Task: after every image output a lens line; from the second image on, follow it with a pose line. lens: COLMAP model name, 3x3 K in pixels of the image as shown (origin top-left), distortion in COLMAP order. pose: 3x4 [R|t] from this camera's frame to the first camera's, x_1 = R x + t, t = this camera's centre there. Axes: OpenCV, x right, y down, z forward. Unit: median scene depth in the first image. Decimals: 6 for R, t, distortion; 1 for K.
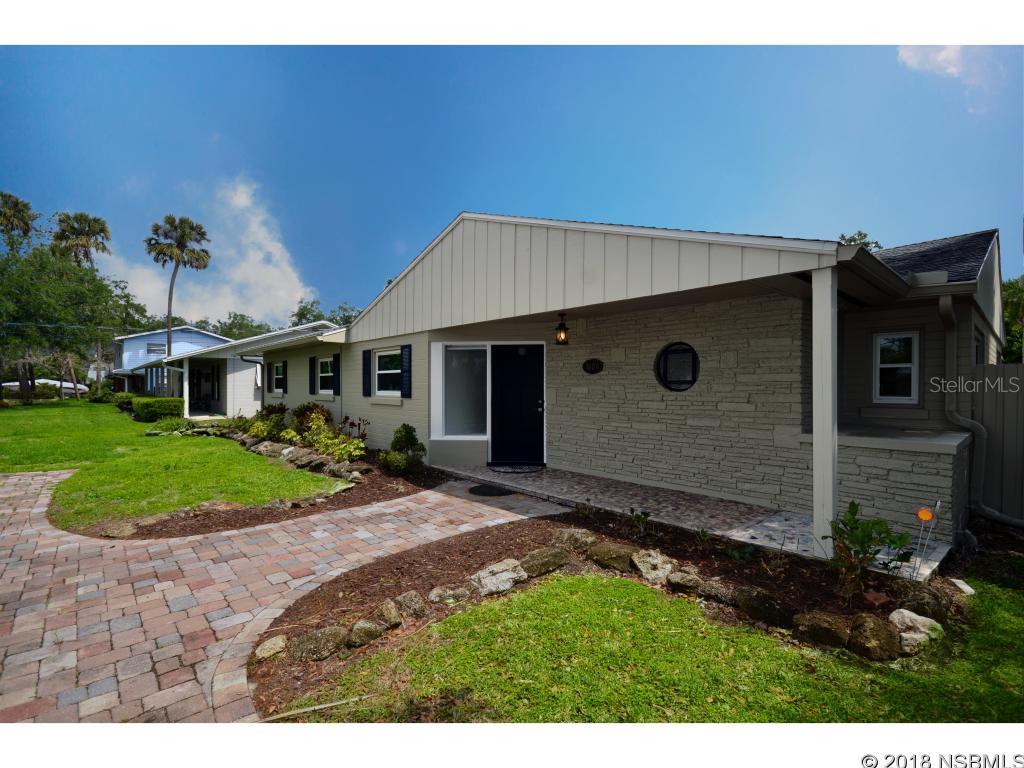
lens RADIAL K [[468.9, 0, 512.0], [0, 468.9, 384.0], [0, 0, 1]] dist [-0.004235, -0.000598]
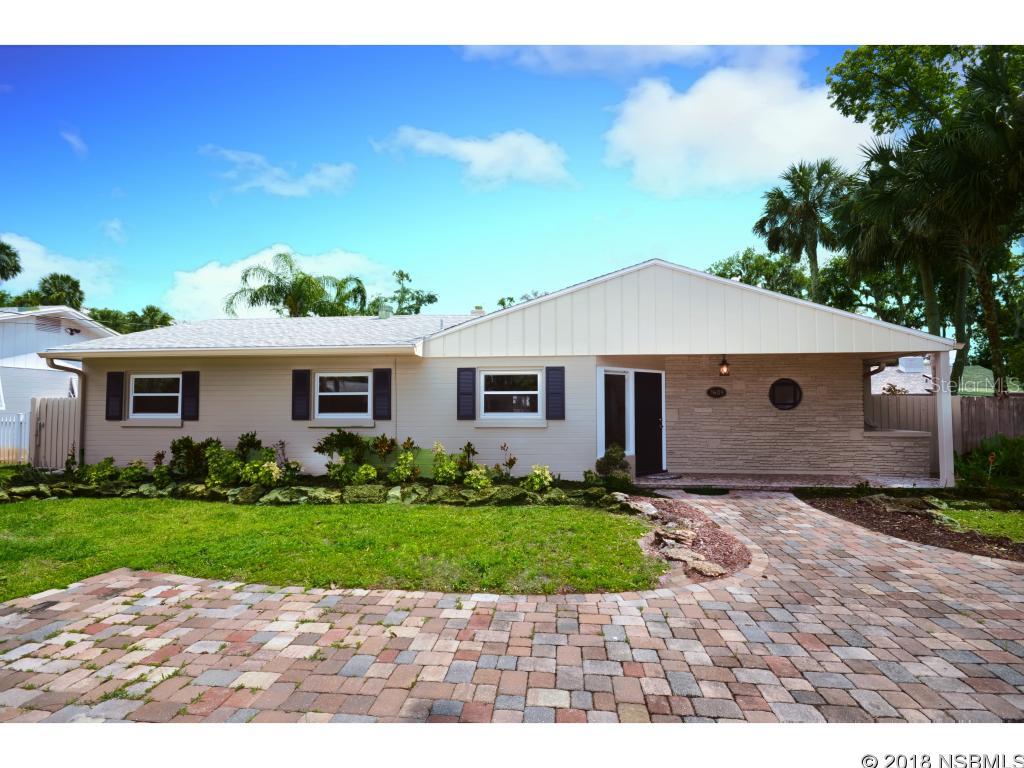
lens RADIAL K [[468.9, 0, 512.0], [0, 468.9, 384.0], [0, 0, 1]] dist [-0.004235, -0.000598]
pose [[0.743482, 0.030702, 0.668050, -1.326624], [0.001378, 0.998873, -0.047440, 0.001446], [-0.668754, 0.036191, 0.742602, 0.440353]]
